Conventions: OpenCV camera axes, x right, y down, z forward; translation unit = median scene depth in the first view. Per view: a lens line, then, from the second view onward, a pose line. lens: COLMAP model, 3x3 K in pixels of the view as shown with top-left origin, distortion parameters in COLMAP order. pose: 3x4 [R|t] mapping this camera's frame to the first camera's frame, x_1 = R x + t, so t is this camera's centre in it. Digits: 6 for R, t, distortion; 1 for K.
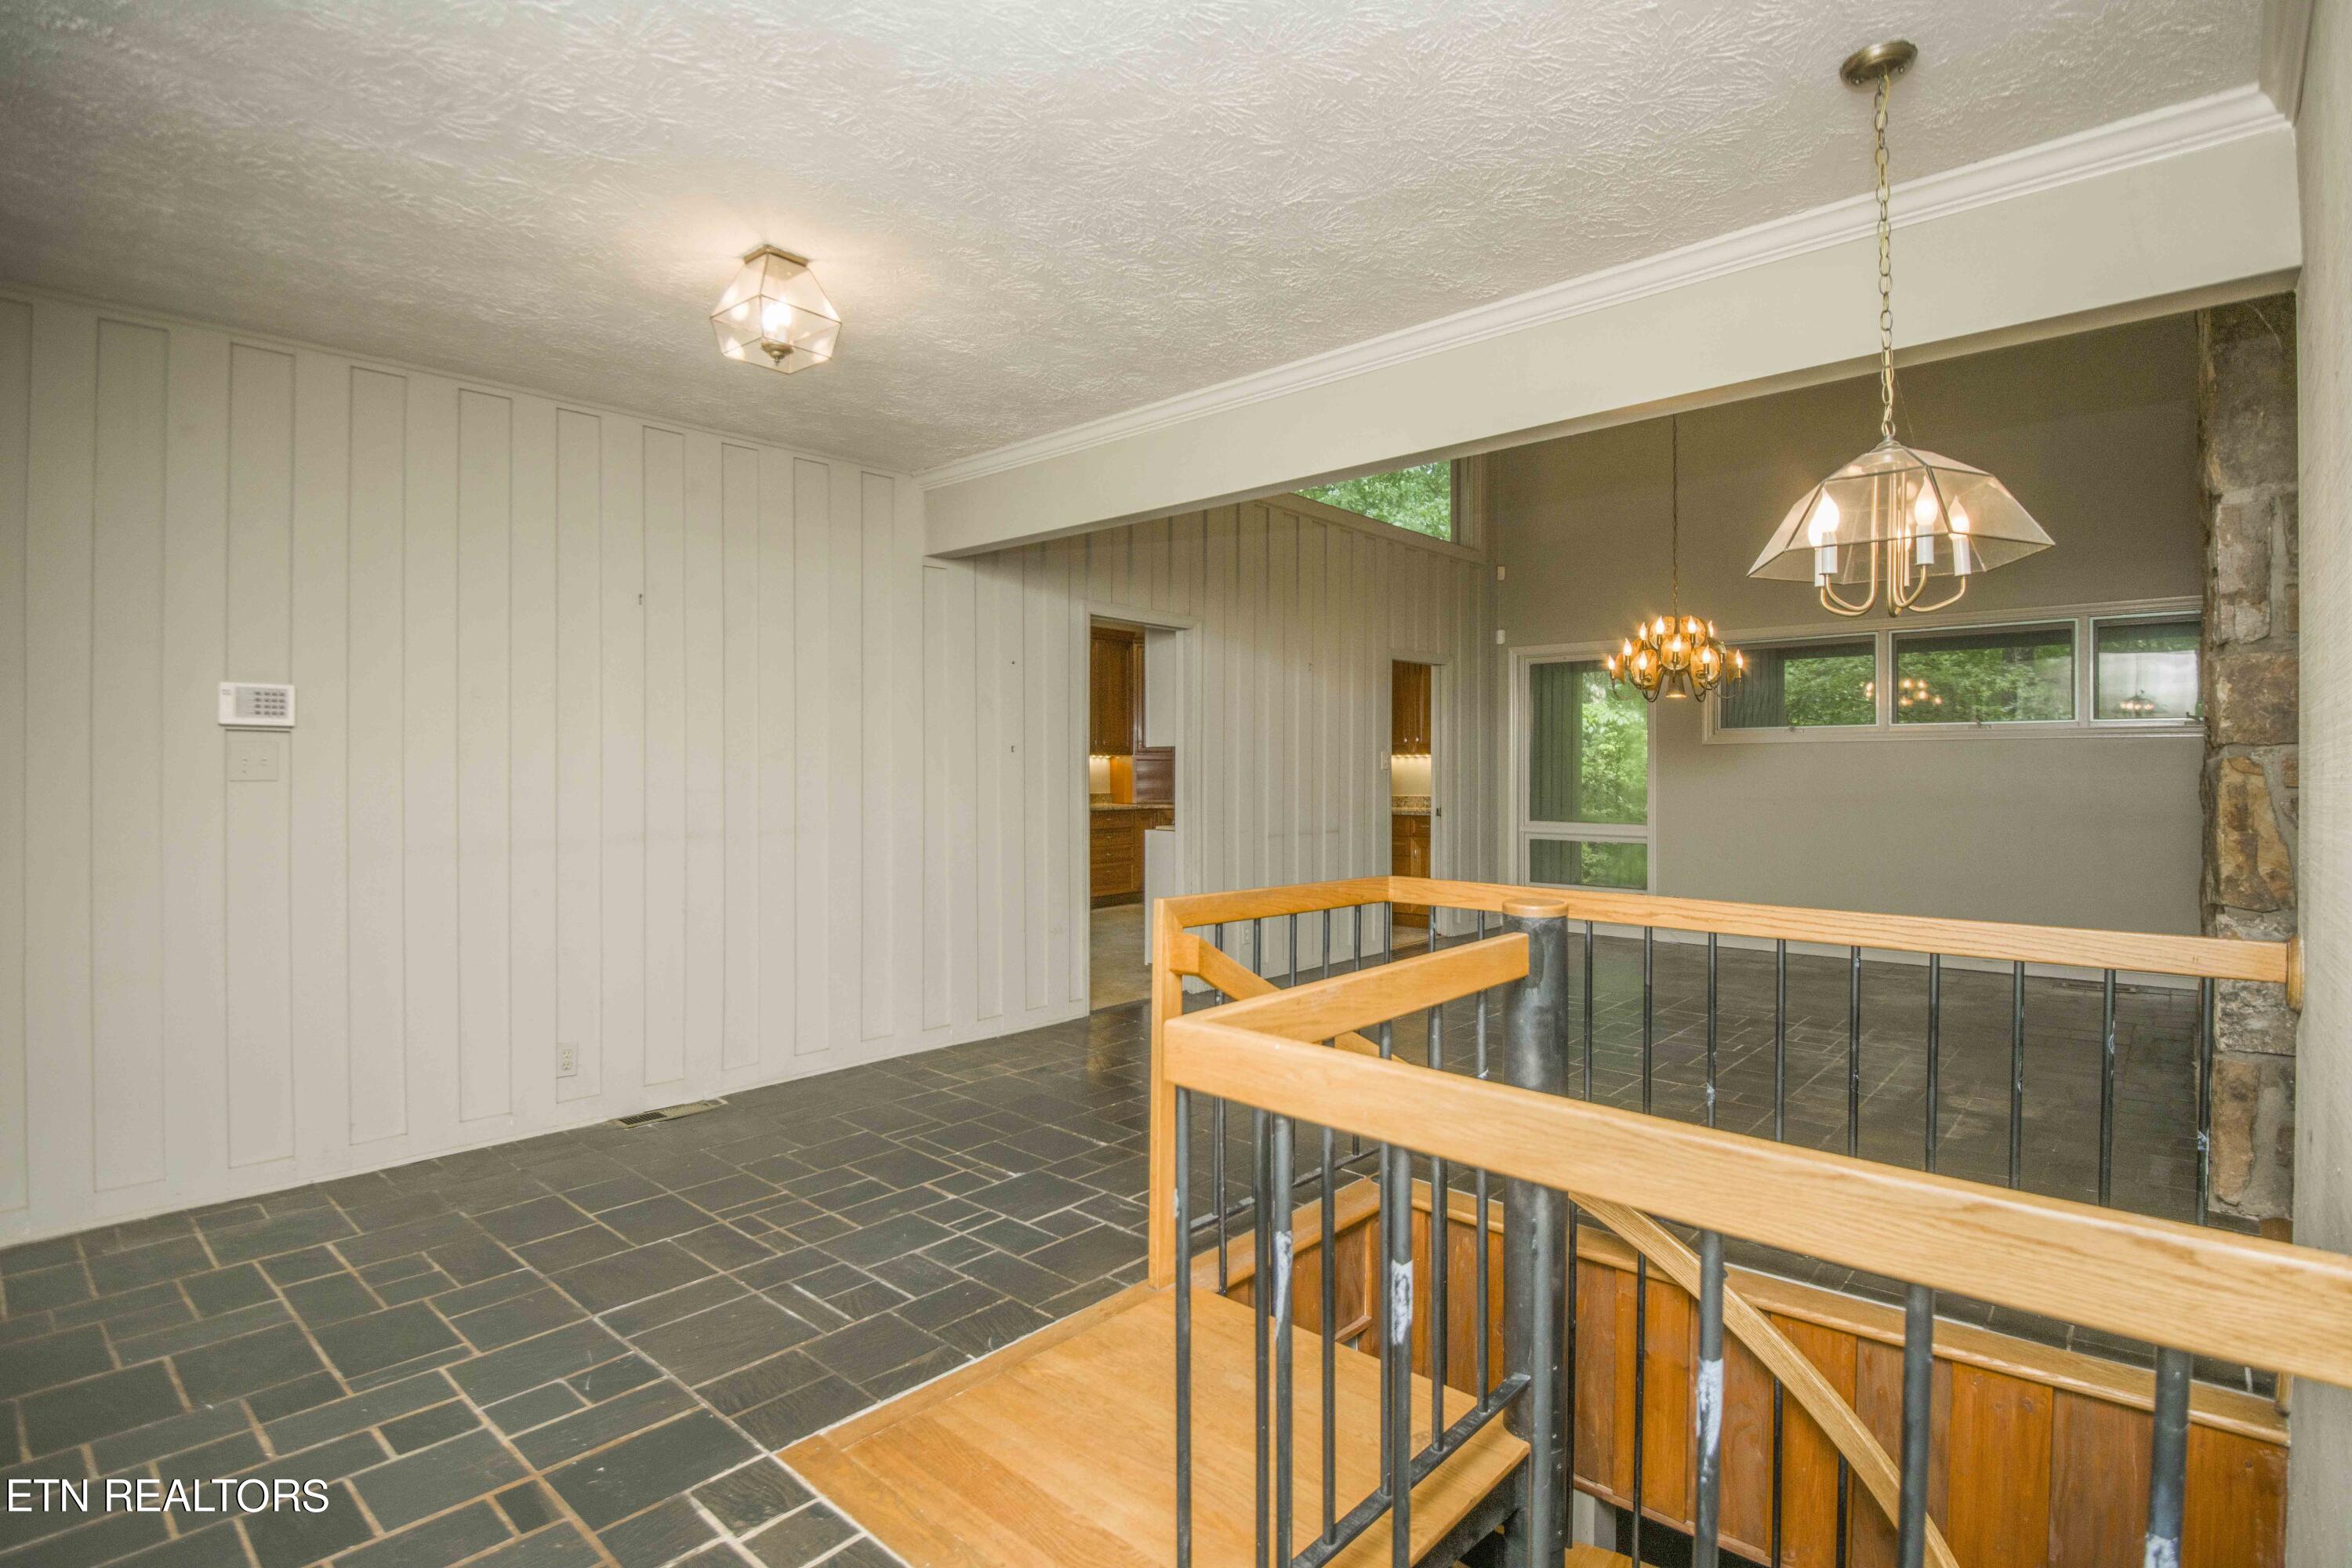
lens RADIAL K [[1125.4, 0, 1189.3], [0, 1125.4, 777.9], [0, 0, 1]] dist [-0.002651, -0.024565]
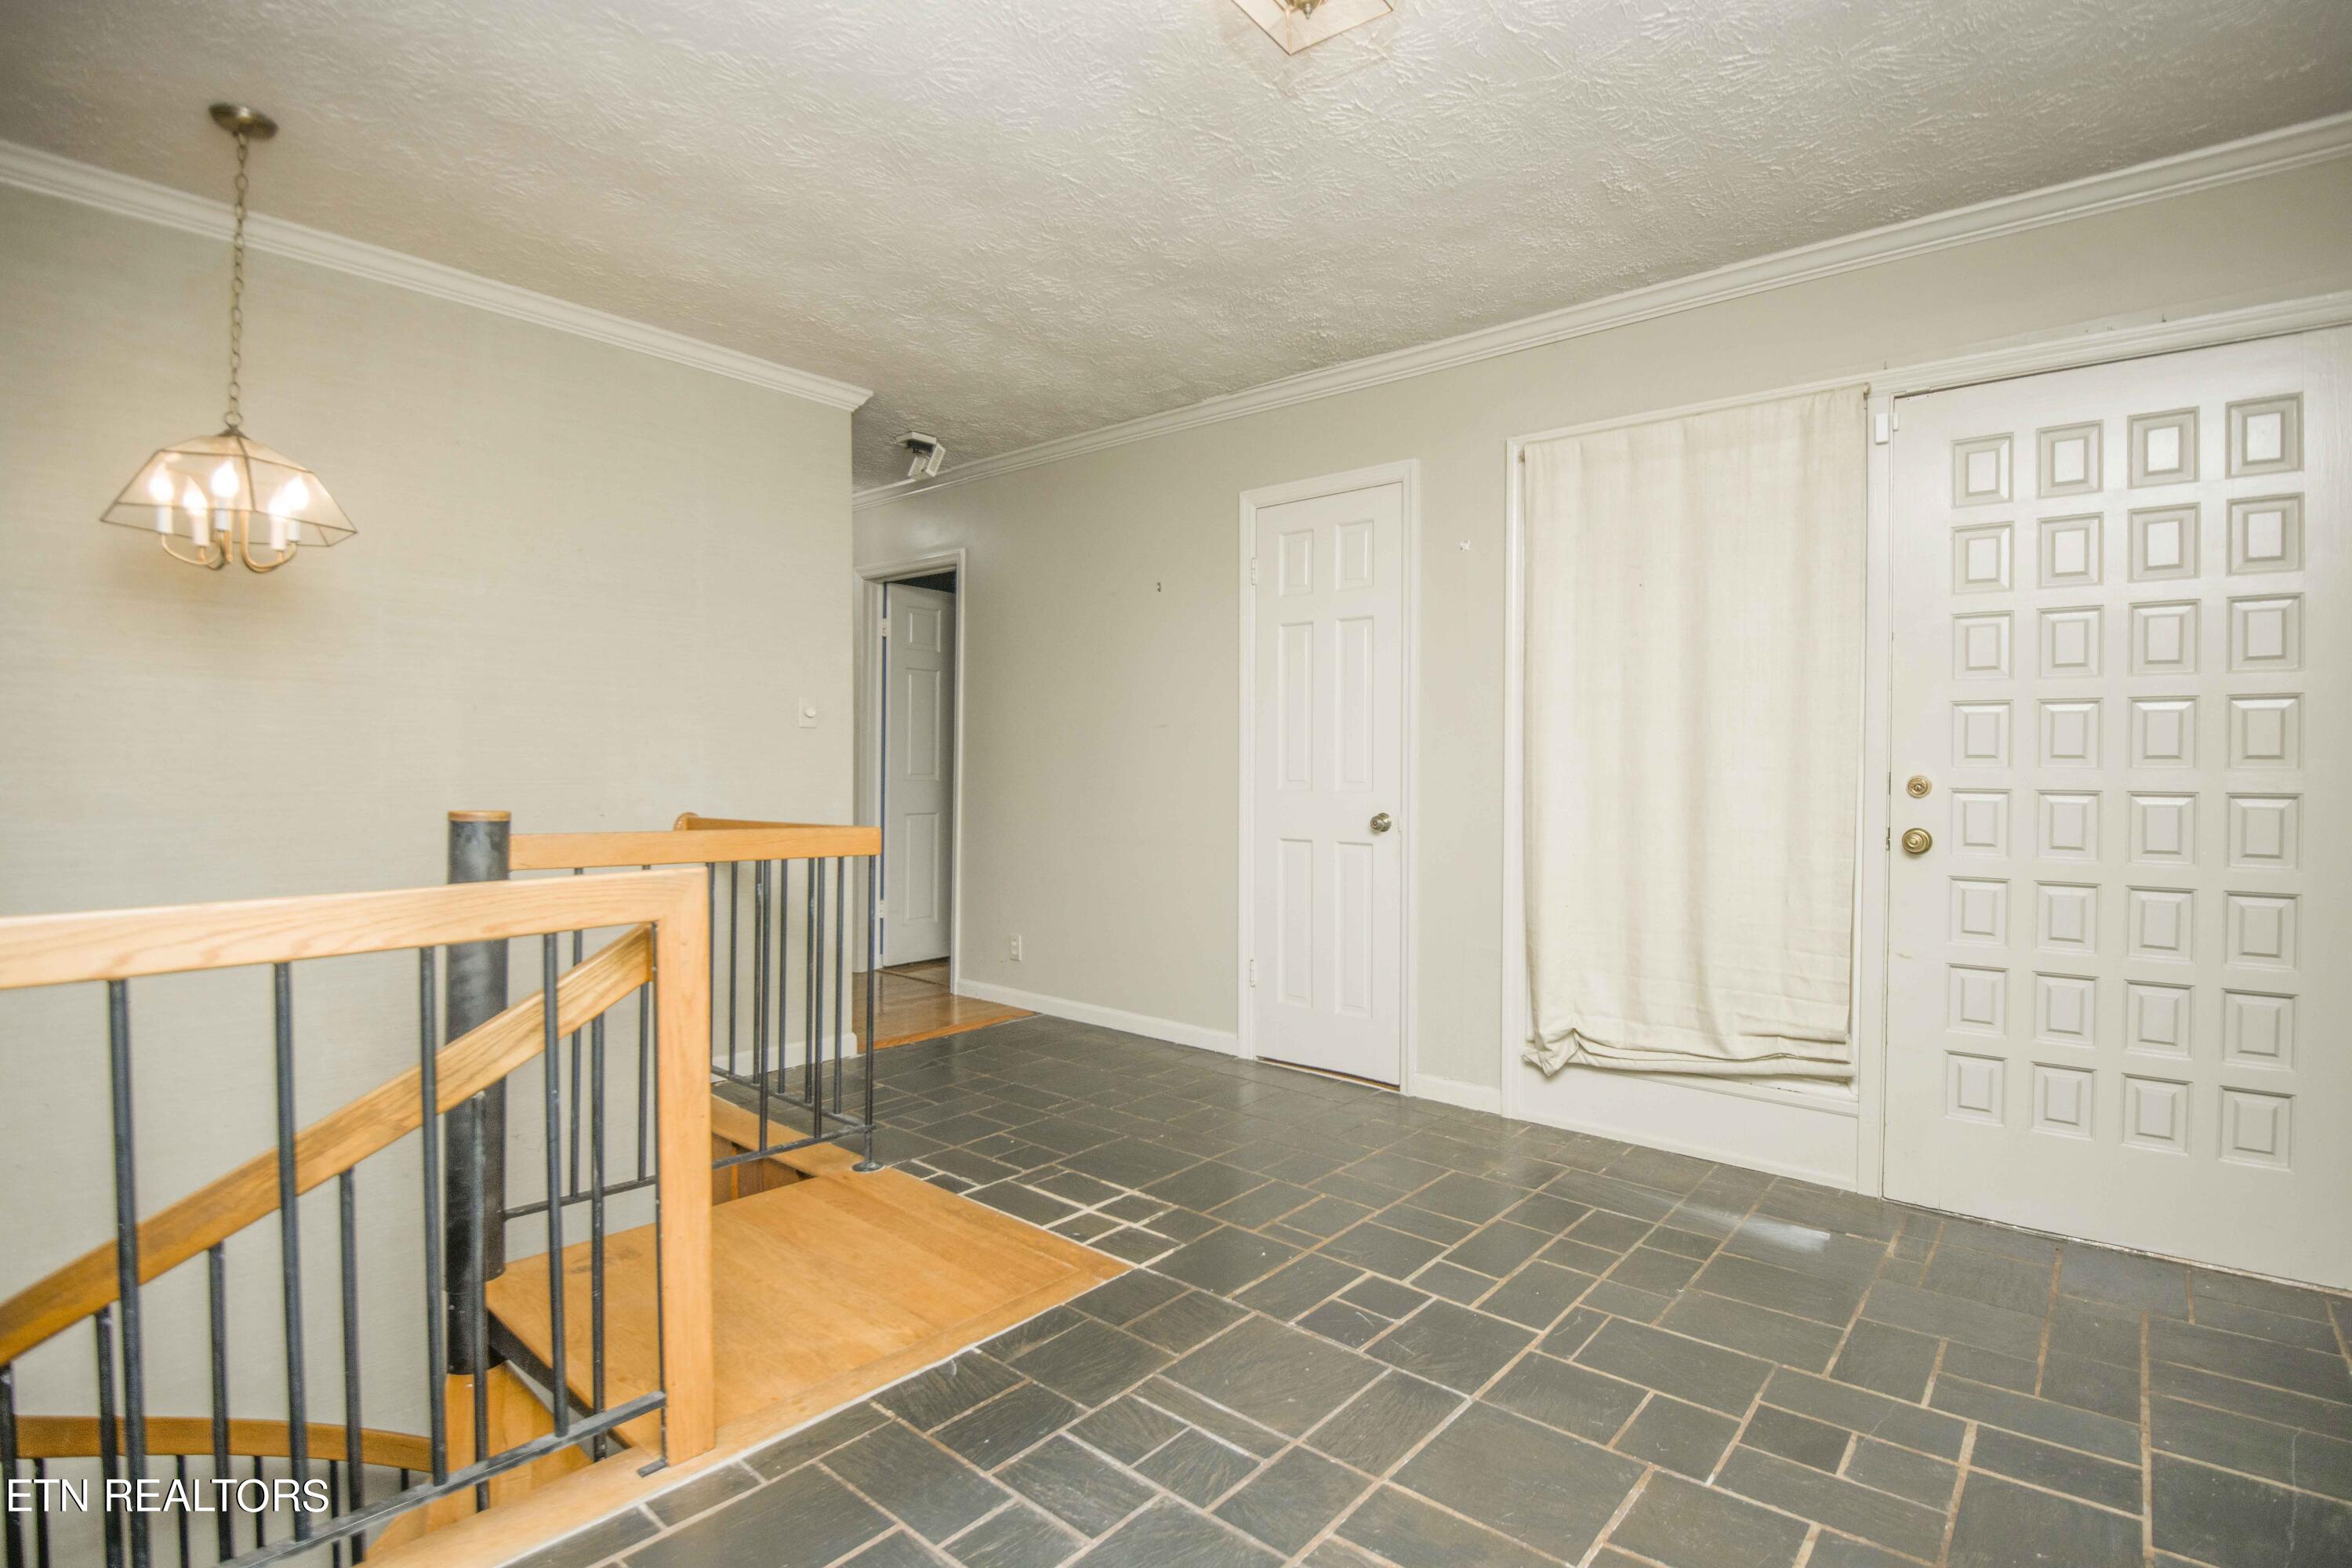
lens RADIAL K [[1131.6, 0, 1185.9], [0, 1131.6, 772.5], [0, 0, 1]] dist [0.010402, -0.027573]
pose [[-0.999896, -0.001849, -0.014324, -0.354777], [-0.001869, 0.999997, 0.001387, 0.055396], [0.014322, 0.001414, -0.999896, 1.943692]]
